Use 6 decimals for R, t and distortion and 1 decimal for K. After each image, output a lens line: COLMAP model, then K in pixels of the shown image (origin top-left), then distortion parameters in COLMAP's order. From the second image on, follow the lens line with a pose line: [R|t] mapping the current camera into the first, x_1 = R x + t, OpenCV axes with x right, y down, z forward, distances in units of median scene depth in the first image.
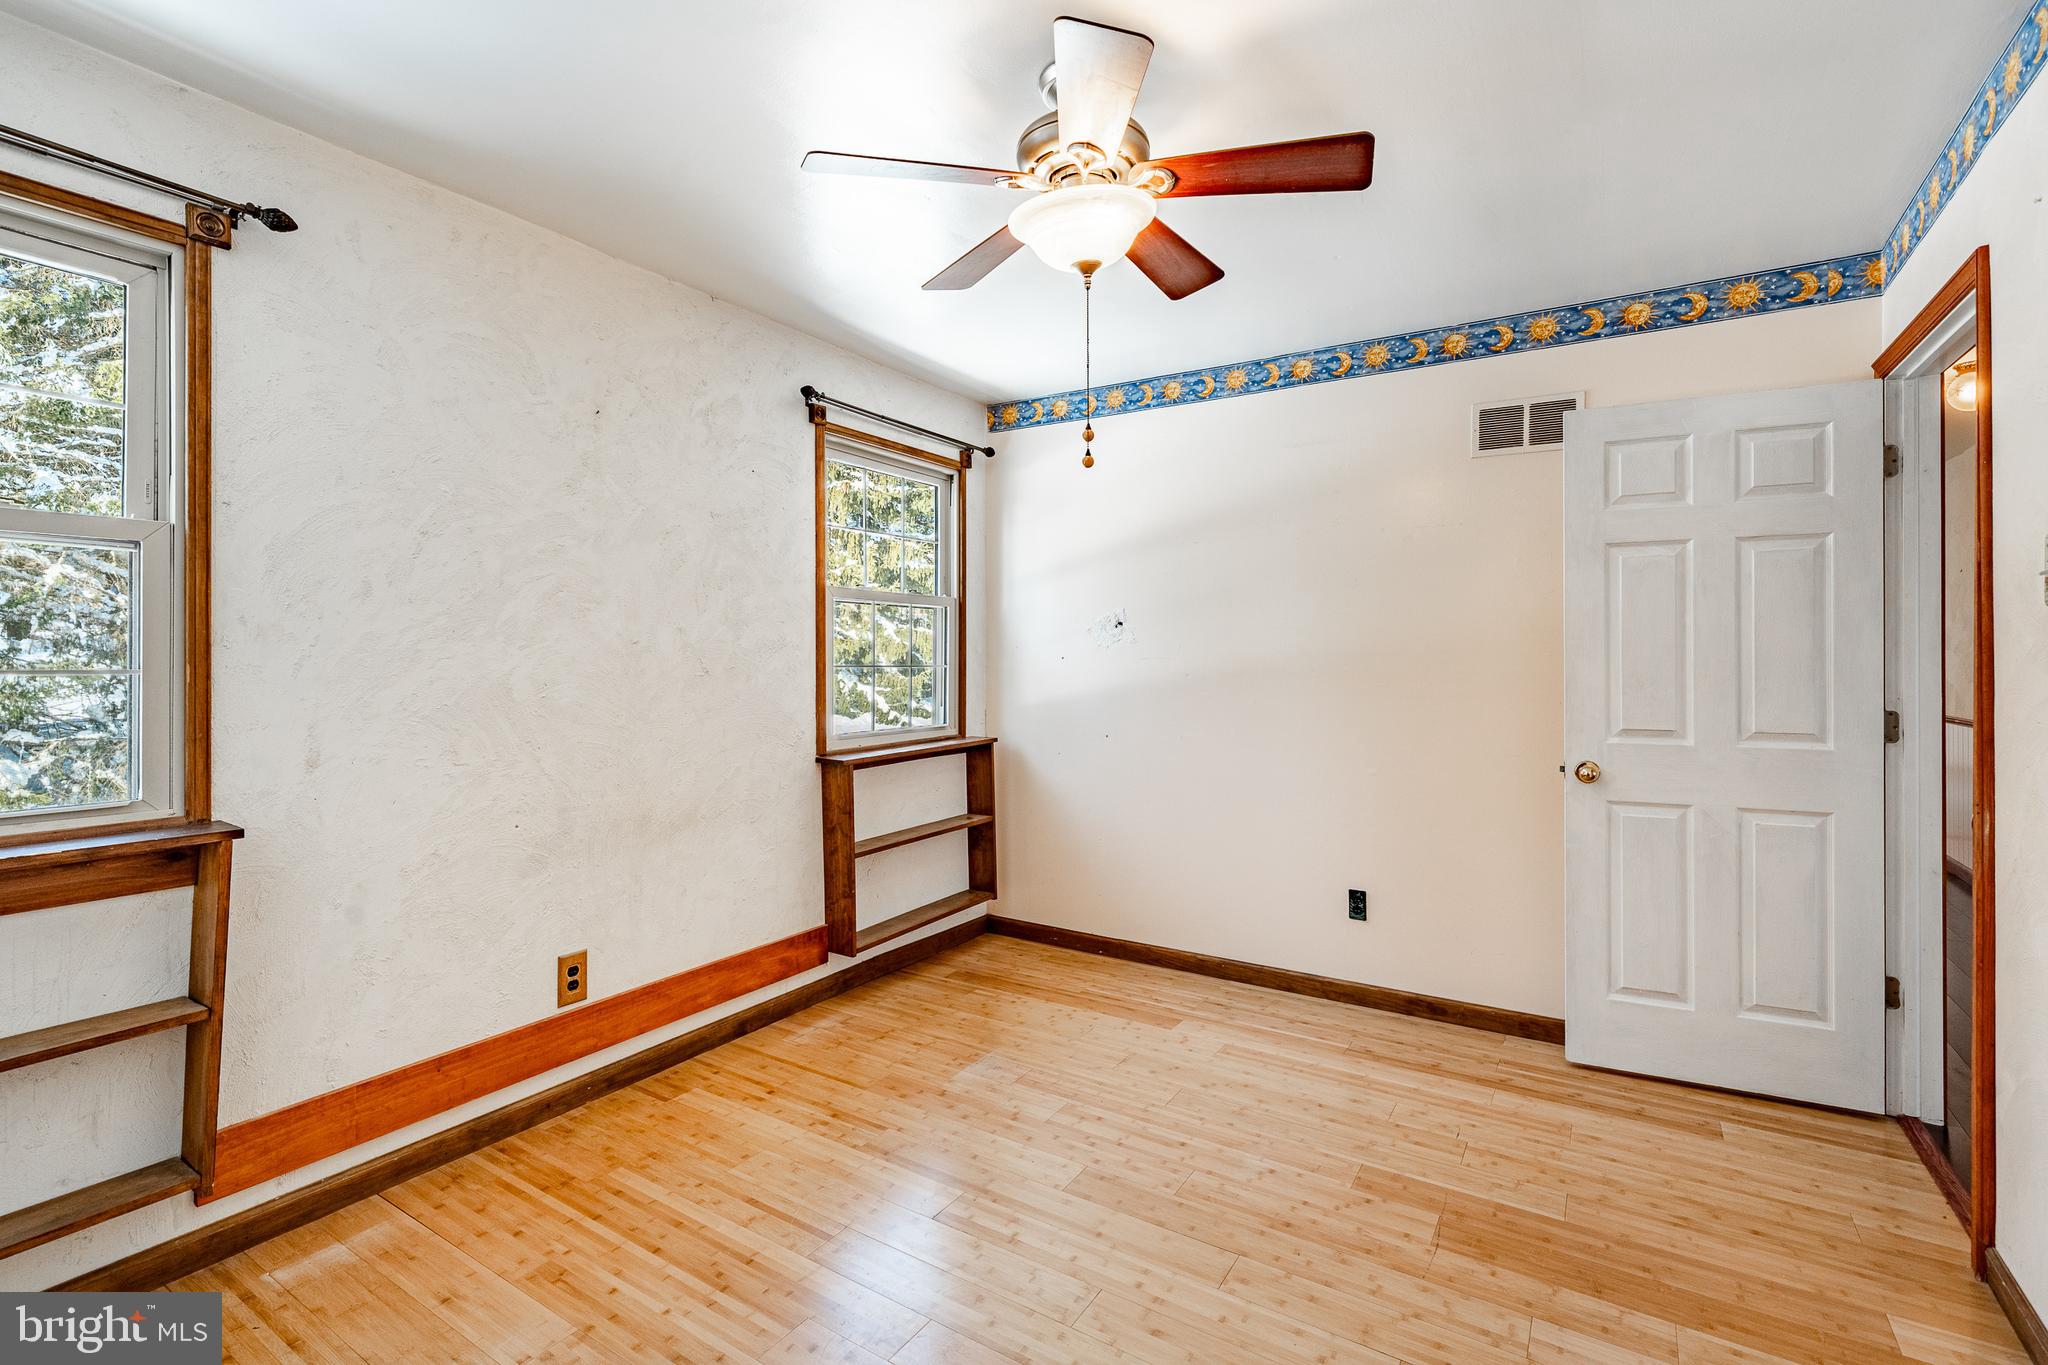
lens RADIAL K [[914.8, 0, 1024.3], [0, 914.8, 664.5], [0, 0, 1]] dist [0.002133, 0.000130]
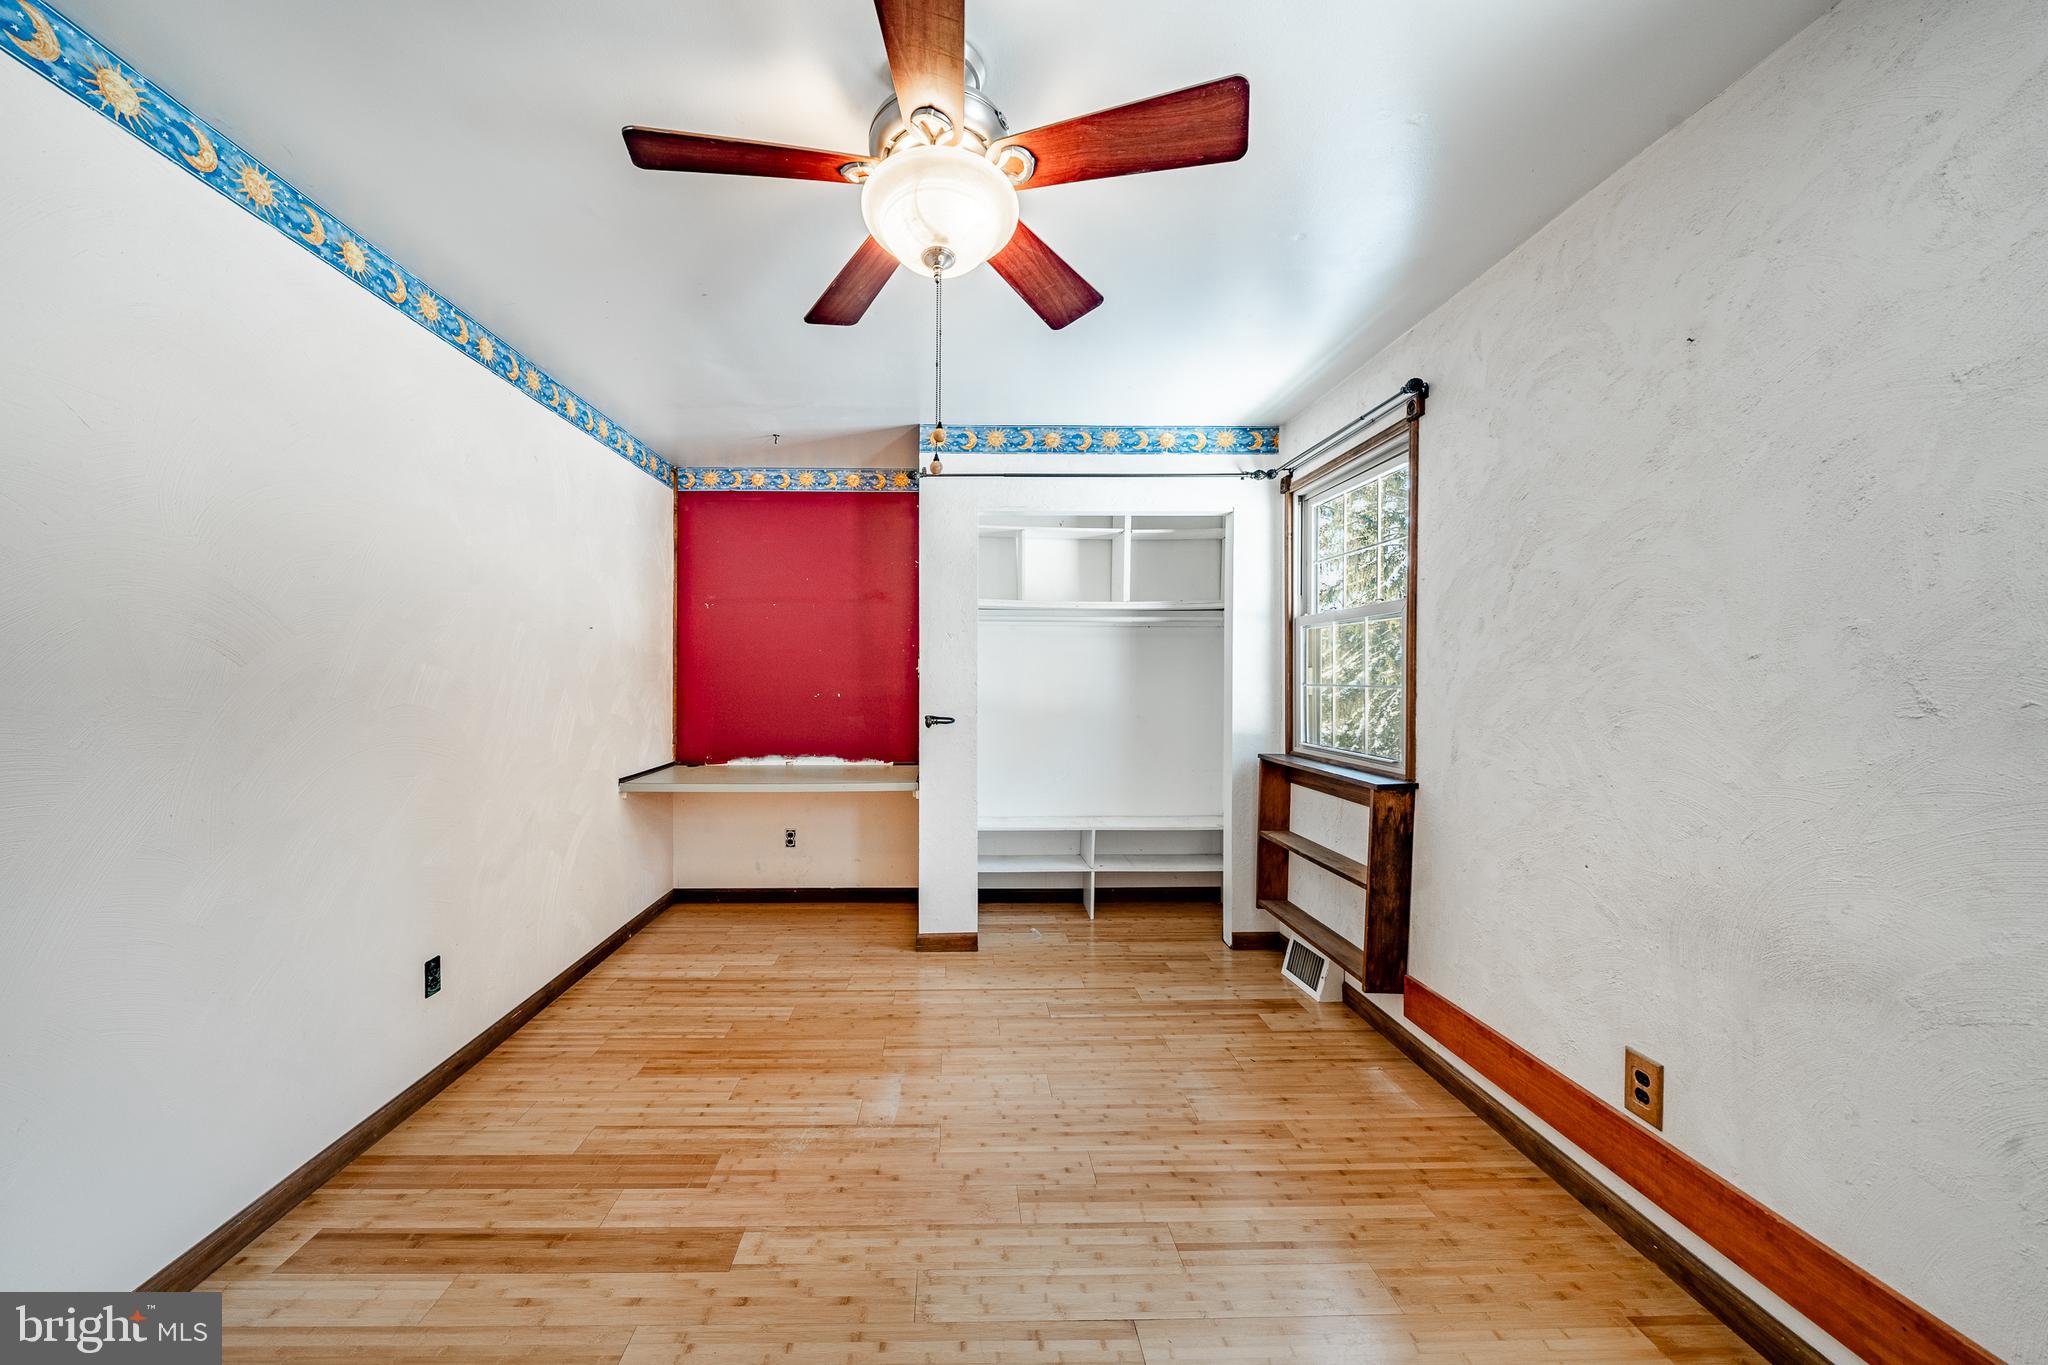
lens RADIAL K [[701.5, 0, 966.4], [0, 701.5, 681.9], [0, 0, 1]] dist [-0.006324, 0.000276]
pose [[-0.830946, 0.001179, -0.556352, 0.369509], [-0.005229, 0.999937, 0.009929, -0.009882], [0.556329, 0.011159, -0.830887, 1.340566]]
